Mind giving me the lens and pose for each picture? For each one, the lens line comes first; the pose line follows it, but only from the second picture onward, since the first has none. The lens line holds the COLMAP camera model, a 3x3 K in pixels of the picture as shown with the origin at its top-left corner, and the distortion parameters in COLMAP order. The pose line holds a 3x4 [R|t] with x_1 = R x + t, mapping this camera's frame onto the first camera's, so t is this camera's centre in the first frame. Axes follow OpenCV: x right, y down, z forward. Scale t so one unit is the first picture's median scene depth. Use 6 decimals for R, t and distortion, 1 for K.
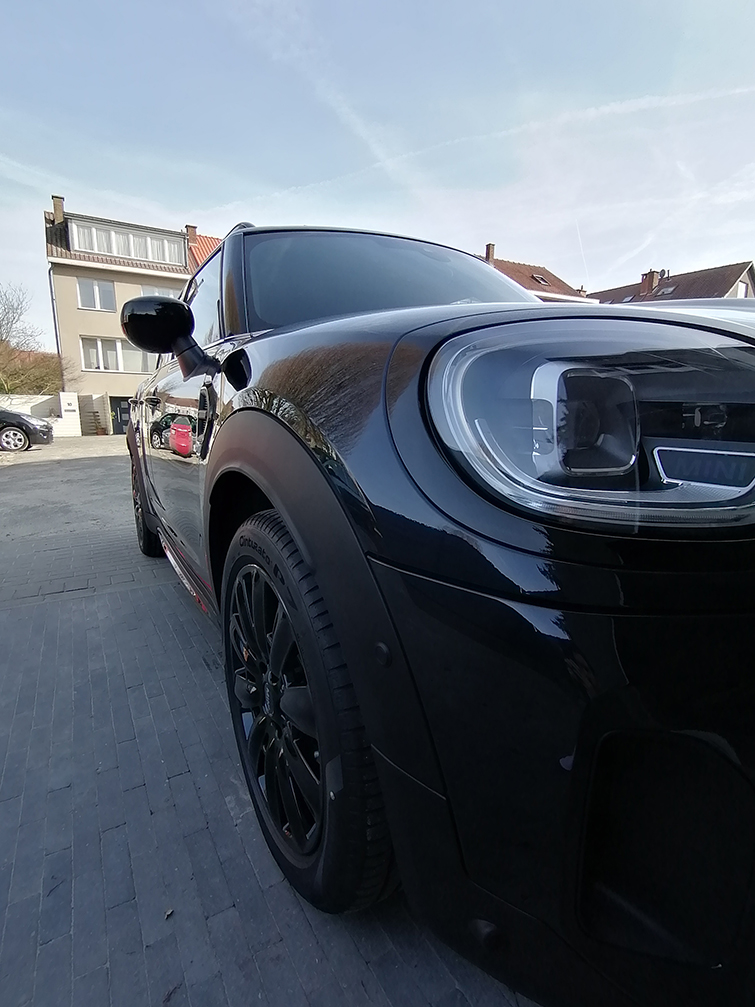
lens RADIAL K [[491.1, 0, 368.5], [0, 491.1, 517.0], [0, 0, 1]] dist [0.022383, -0.019416]
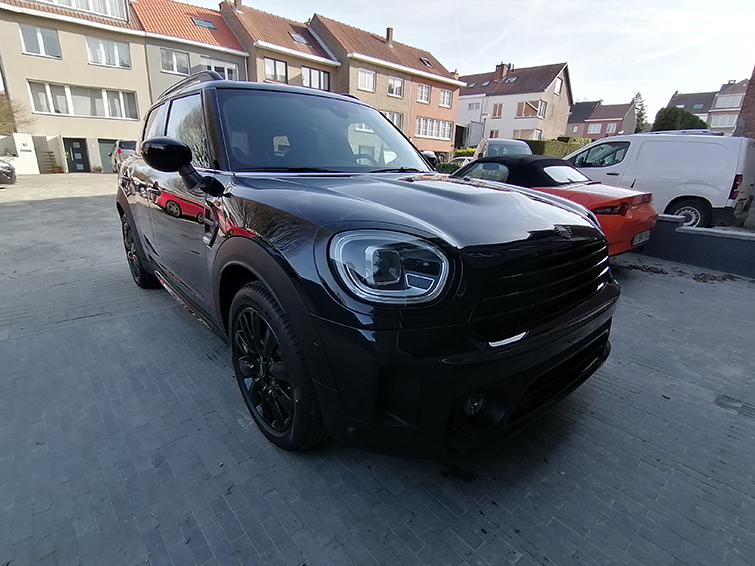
lens RADIAL K [[368.2, 0, 384.4], [0, 368.2, 285.6], [0, 0, 1]] dist [0.022383, -0.019416]
pose [[0.974517, -0.027504, 0.222619, -0.010780], [0.000667, 0.992805, 0.119738, -0.067730], [-0.224311, -0.116538, 0.967524, -0.230111]]
